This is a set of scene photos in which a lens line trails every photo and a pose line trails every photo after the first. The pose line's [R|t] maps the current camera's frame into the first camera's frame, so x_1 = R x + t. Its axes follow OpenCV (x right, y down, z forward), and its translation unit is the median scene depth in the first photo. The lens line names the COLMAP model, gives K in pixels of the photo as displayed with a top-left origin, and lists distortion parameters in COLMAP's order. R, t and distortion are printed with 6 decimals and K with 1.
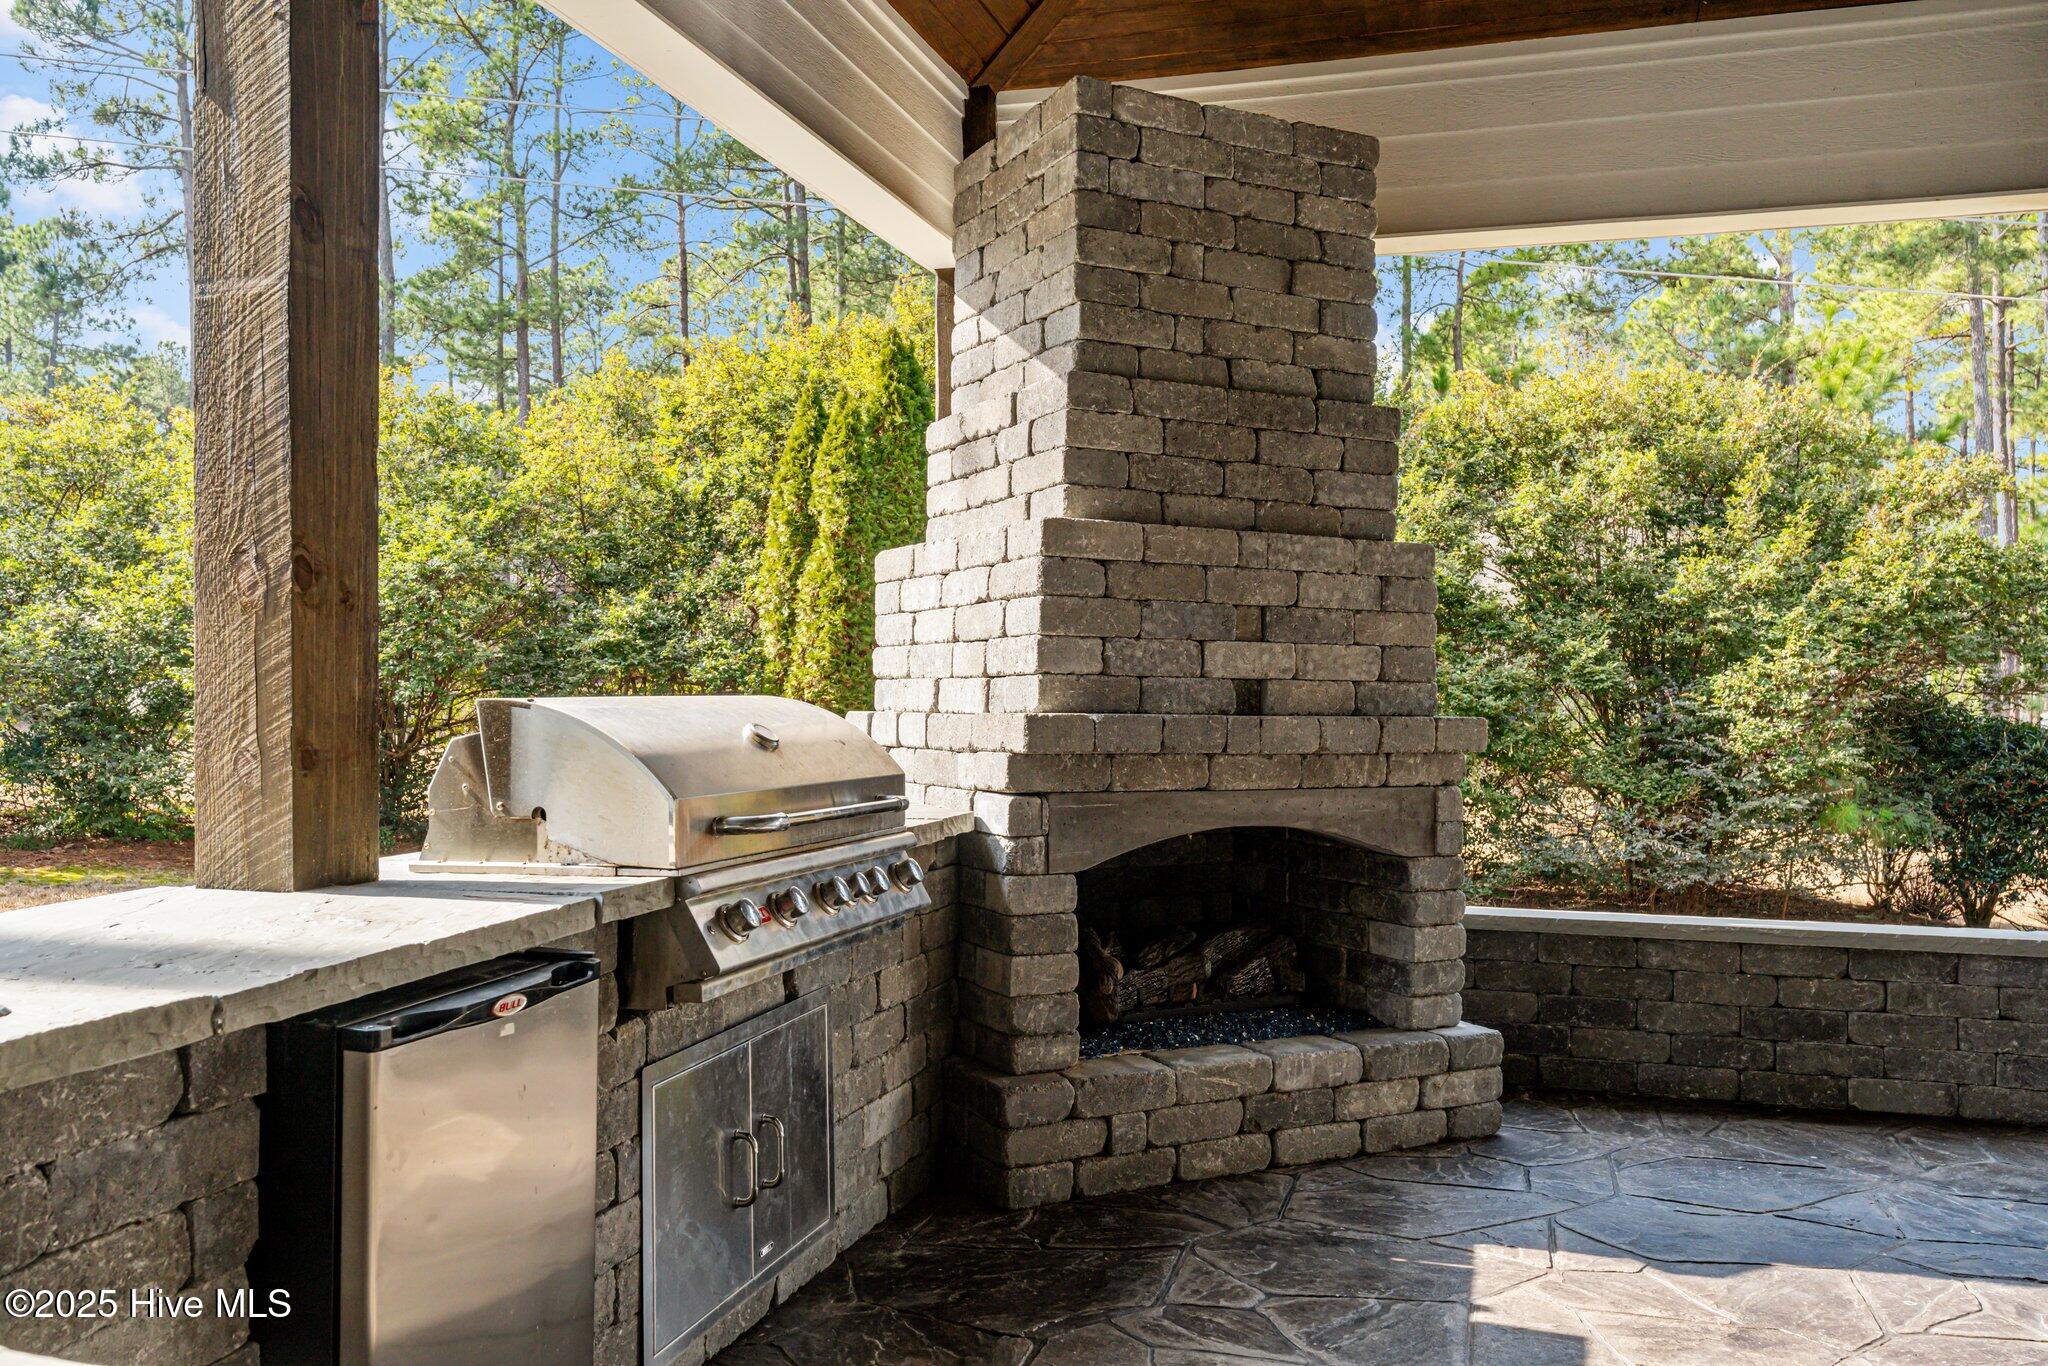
lens RADIAL K [[1621.4, 0, 1027.3], [0, 1621.4, 699.7], [0, 0, 1]] dist [0.008680, 0.000110]
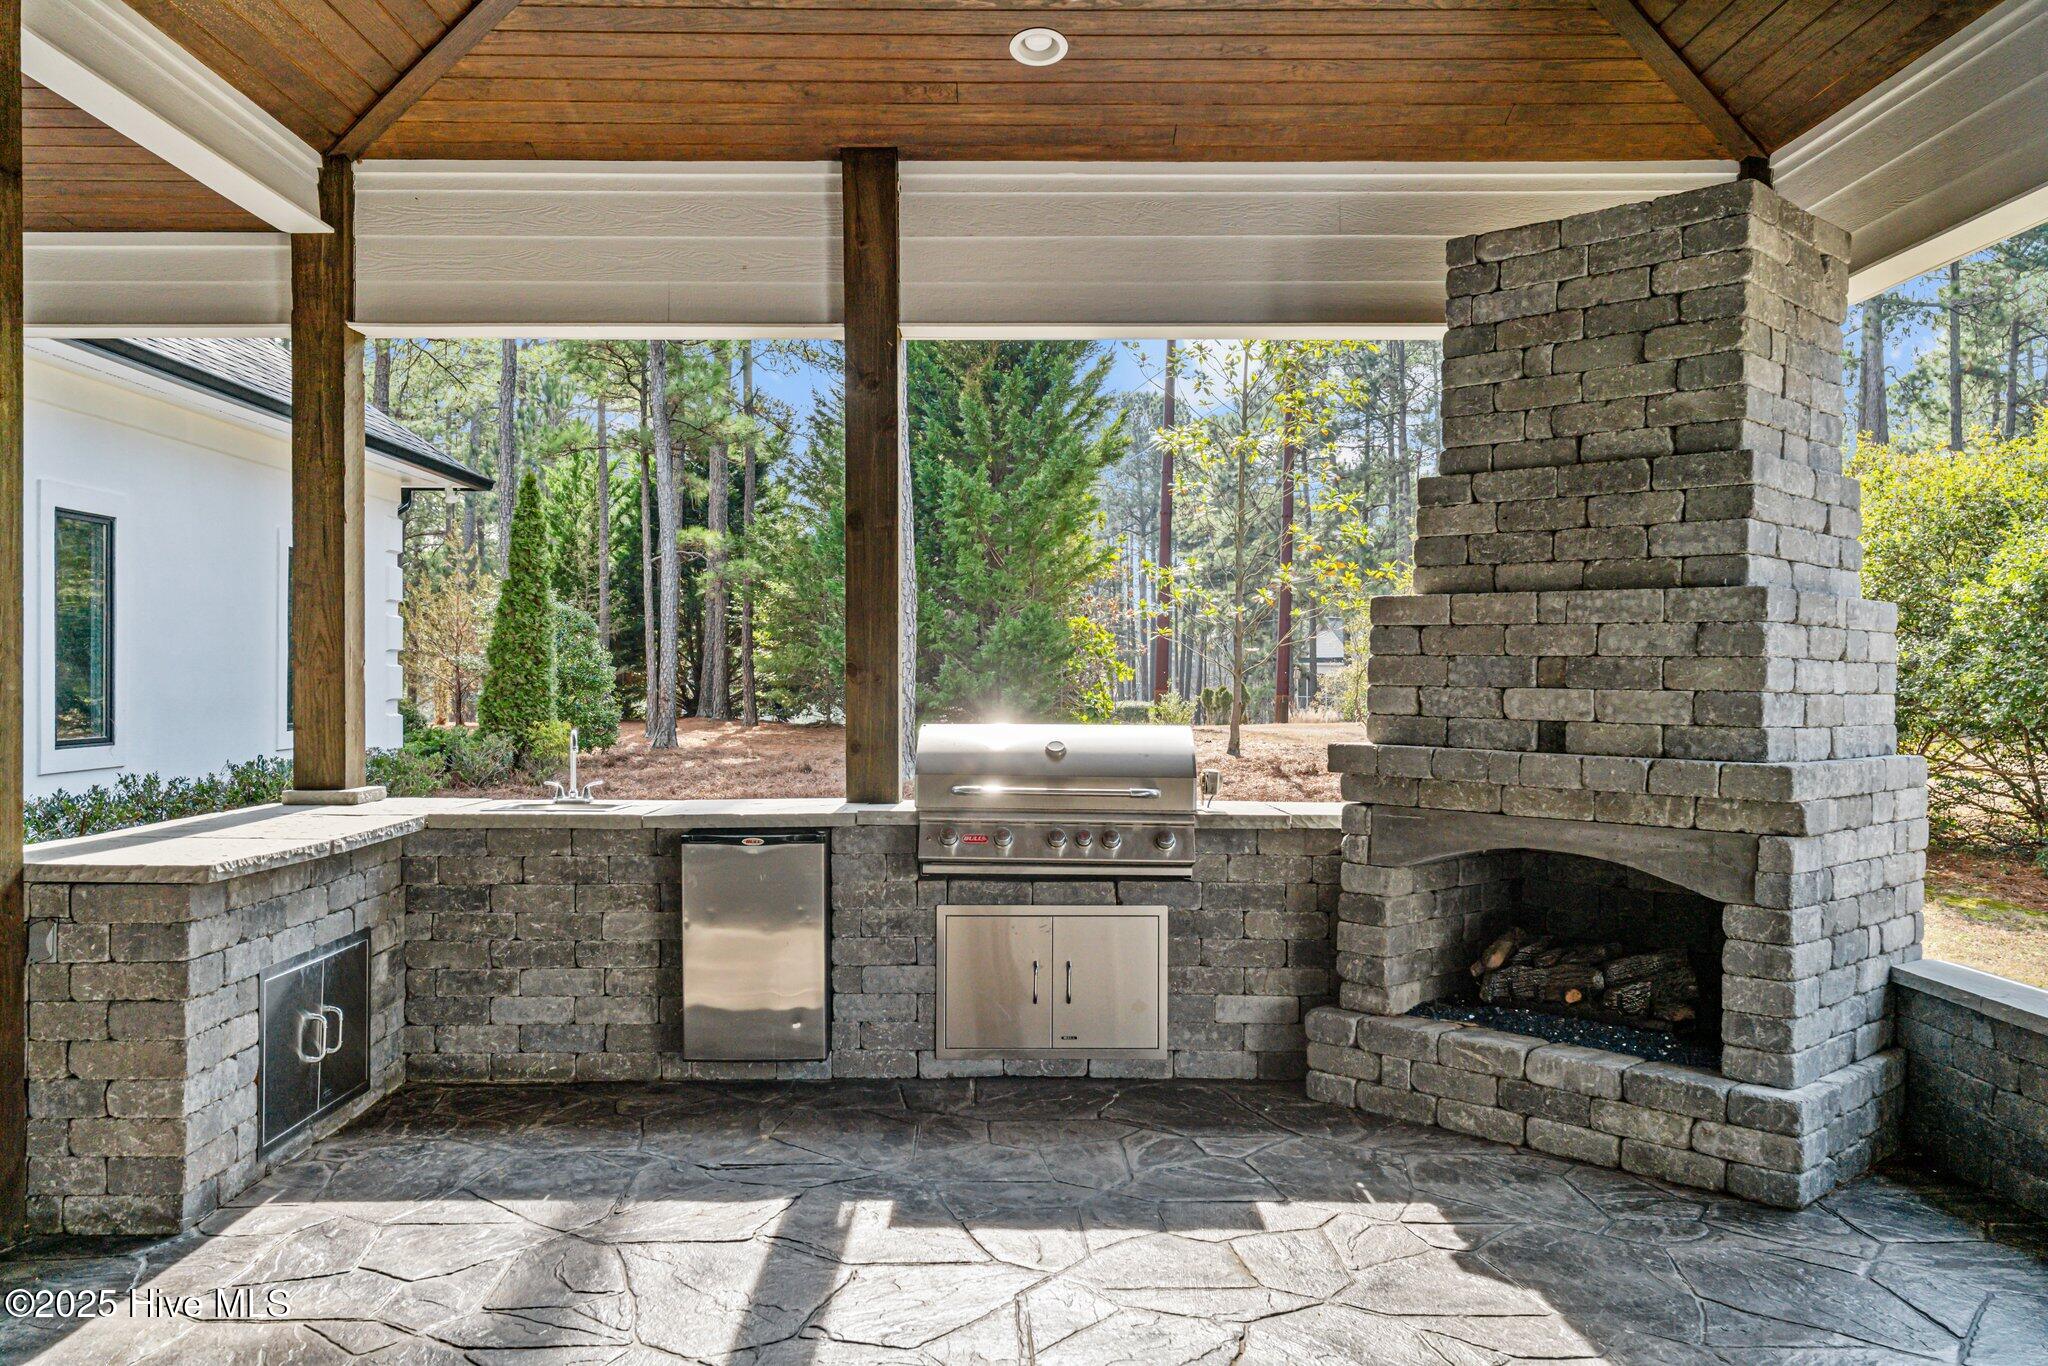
lens RADIAL K [[1637.6, 0, 1018.7], [0, 1637.6, 691.6], [0, 0, 1]] dist [0.007523, 0.005591]
pose [[0.299901, 0.002383, -0.953967, 1.105693], [-0.014173, 0.999898, -0.001958, -0.025492], [0.953865, 0.014108, 0.299904, 0.293218]]
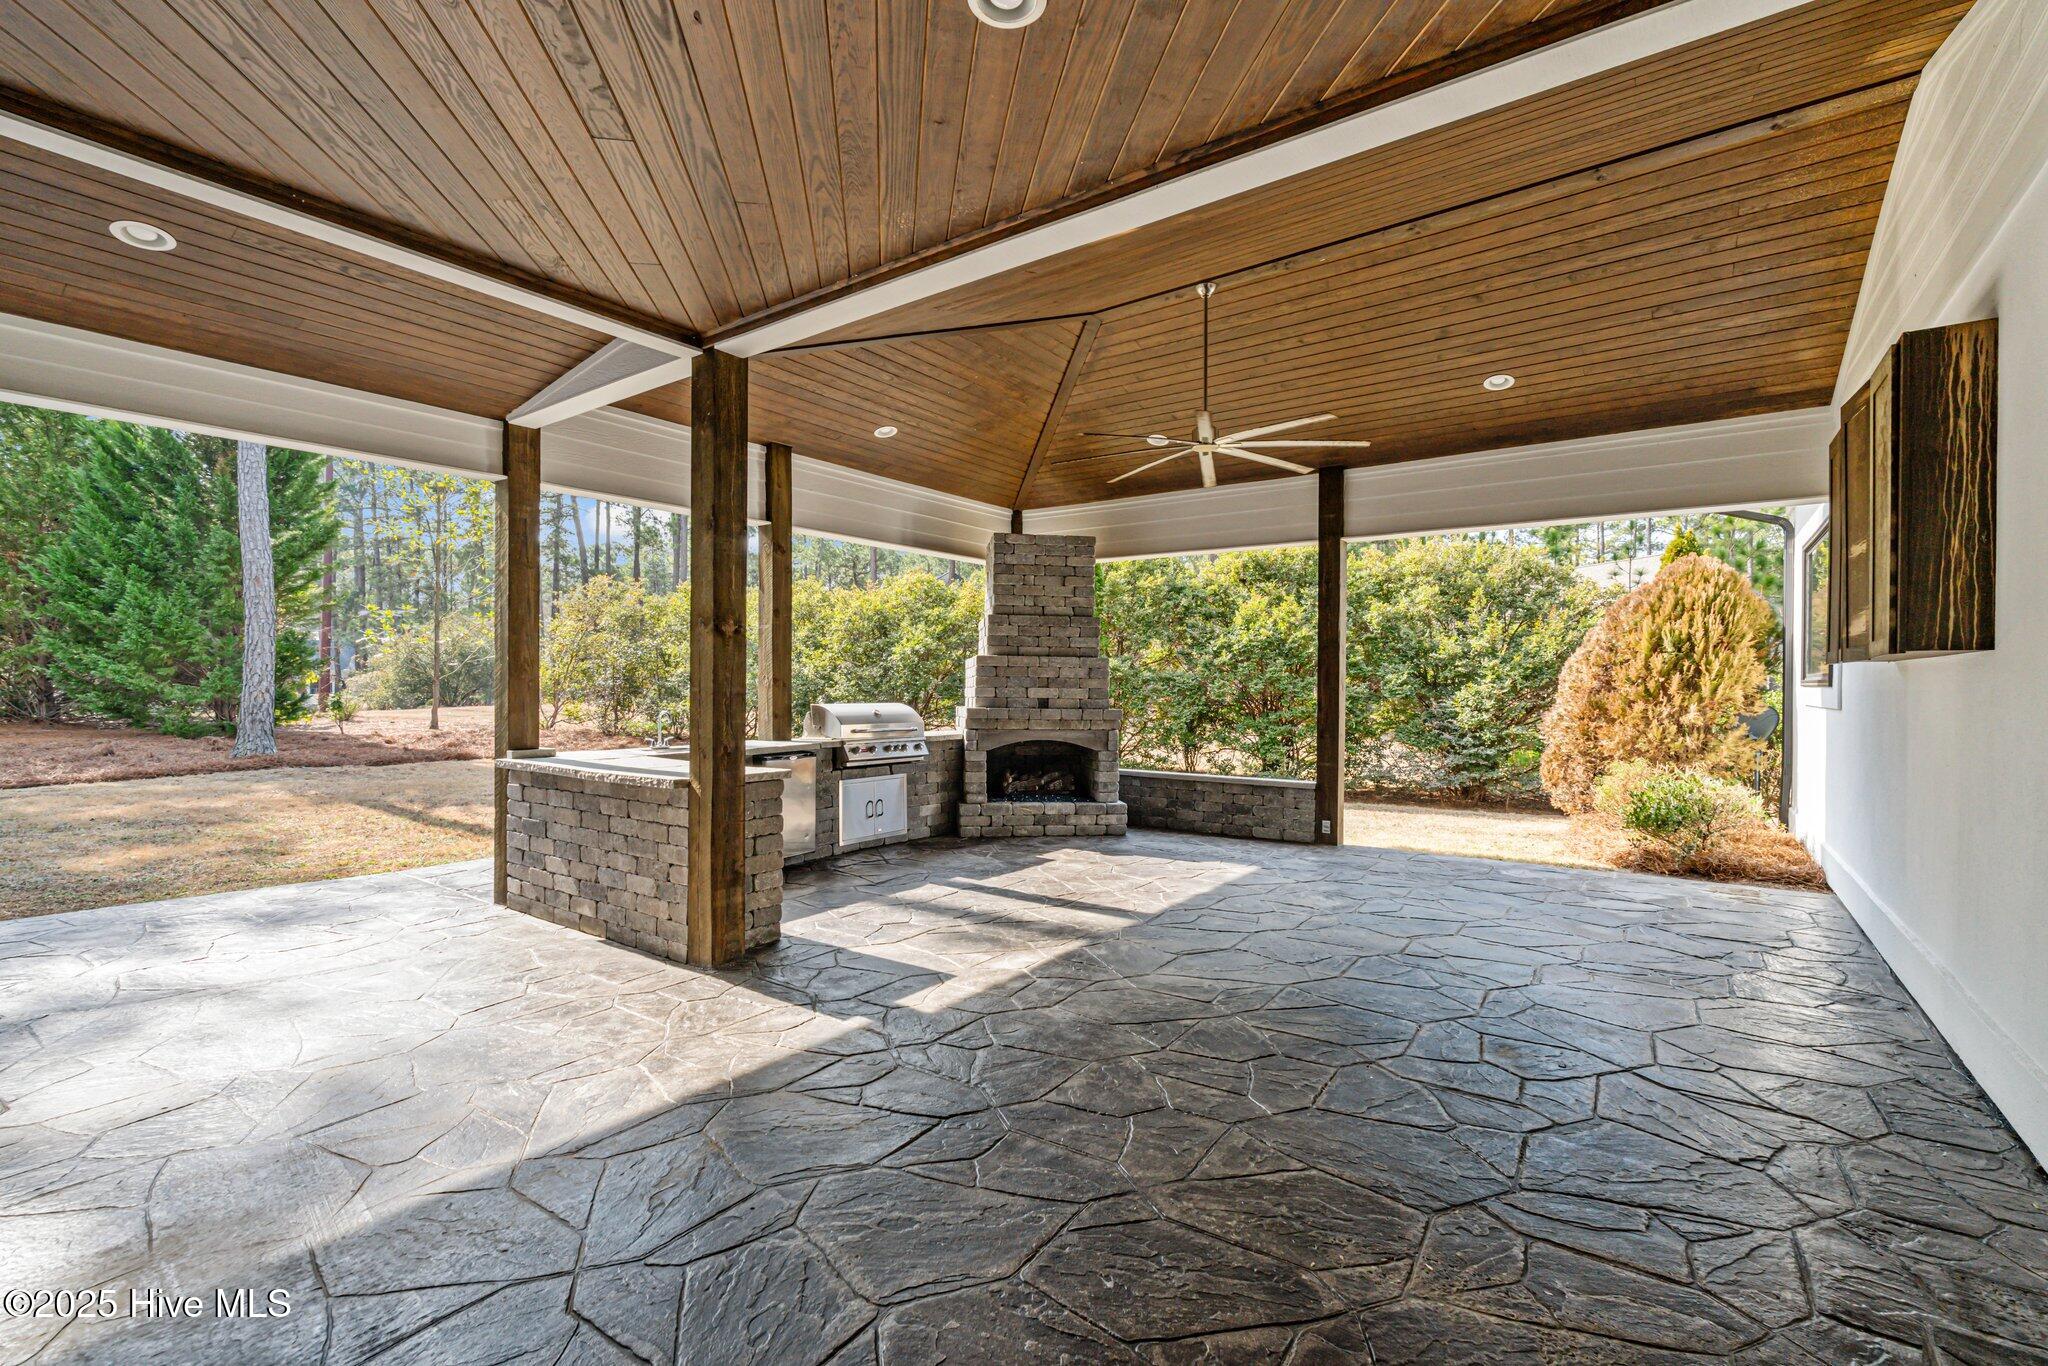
lens RADIAL K [[908.7, 0, 1024.0], [0, 908.7, 683.0], [0, 0, 1]] dist [0.000536, -0.000127]
pose [[0.947729, -0.002942, -0.319063, 0.717158], [-0.002635, 0.999851, -0.017044, -0.012090], [0.319066, 0.016994, 0.947580, -0.873704]]
